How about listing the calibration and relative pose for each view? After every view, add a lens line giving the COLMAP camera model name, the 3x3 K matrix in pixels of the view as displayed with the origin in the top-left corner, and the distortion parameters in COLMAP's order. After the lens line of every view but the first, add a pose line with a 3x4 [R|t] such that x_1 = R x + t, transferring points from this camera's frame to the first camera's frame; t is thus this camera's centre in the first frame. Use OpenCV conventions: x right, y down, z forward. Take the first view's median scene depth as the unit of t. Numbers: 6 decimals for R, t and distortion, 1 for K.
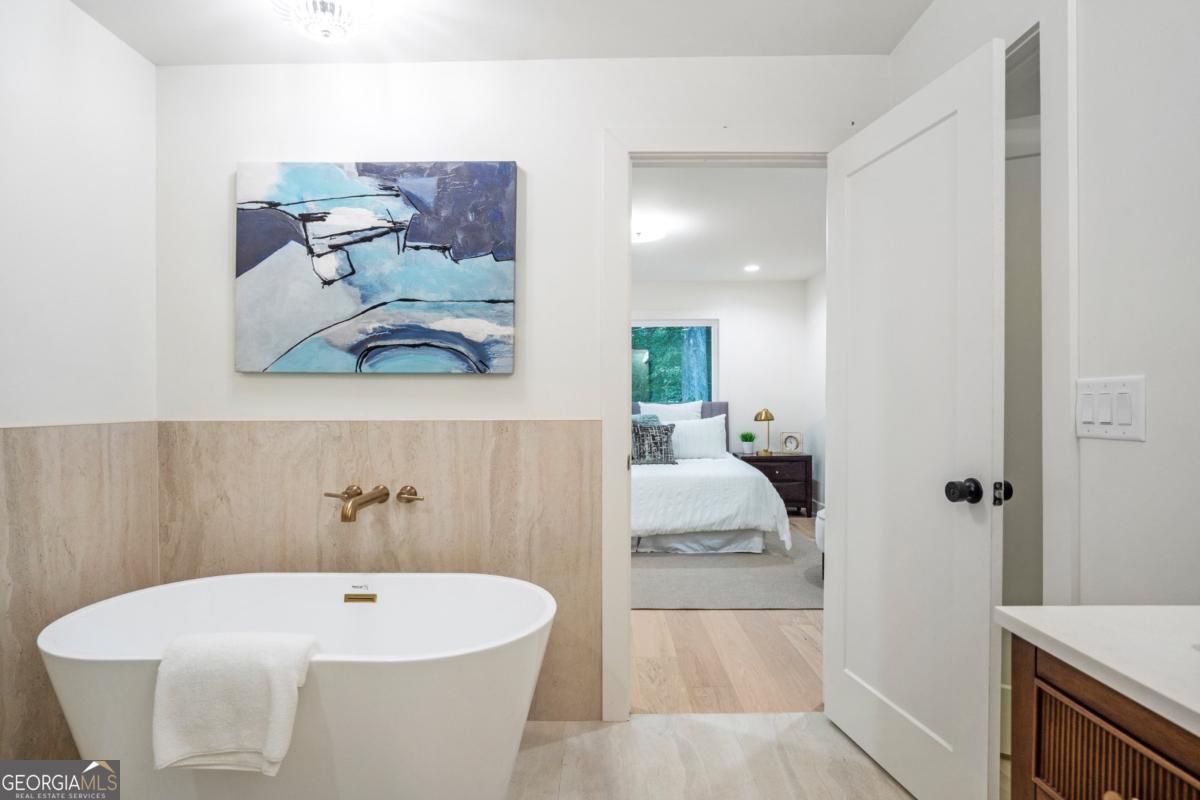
lens RADIAL K [[639.2, 0, 597.3], [0, 639.2, 404.0], [0, 0, 1]] dist [-0.030886, 0.005719]
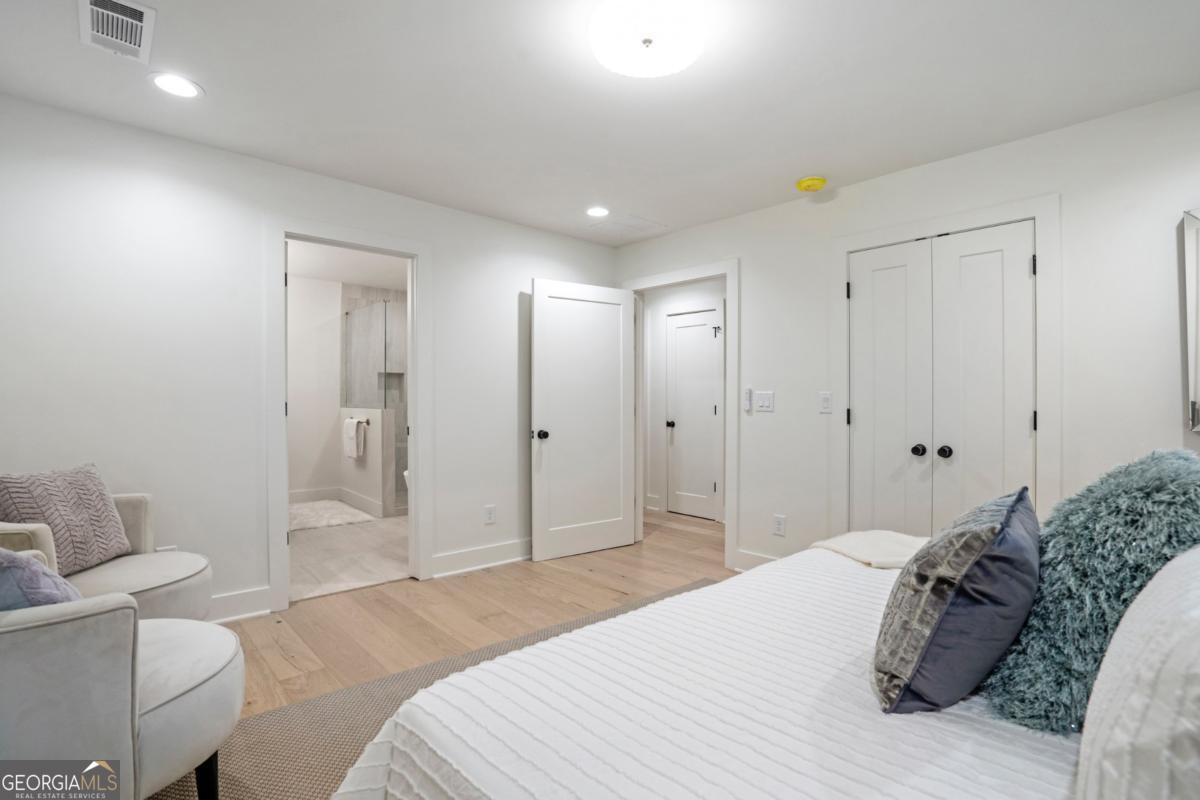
lens RADIAL K [[561.0, 0, 601.3], [0, 561.0, 396.2], [0, 0, 1]] dist [-0.049798, 0.016864]
pose [[-0.723784, -0.003377, -0.690019, 0.310076], [-0.005963, 0.999981, 0.001361, -0.004397], [0.690001, 0.005100, -0.723790, 1.052235]]
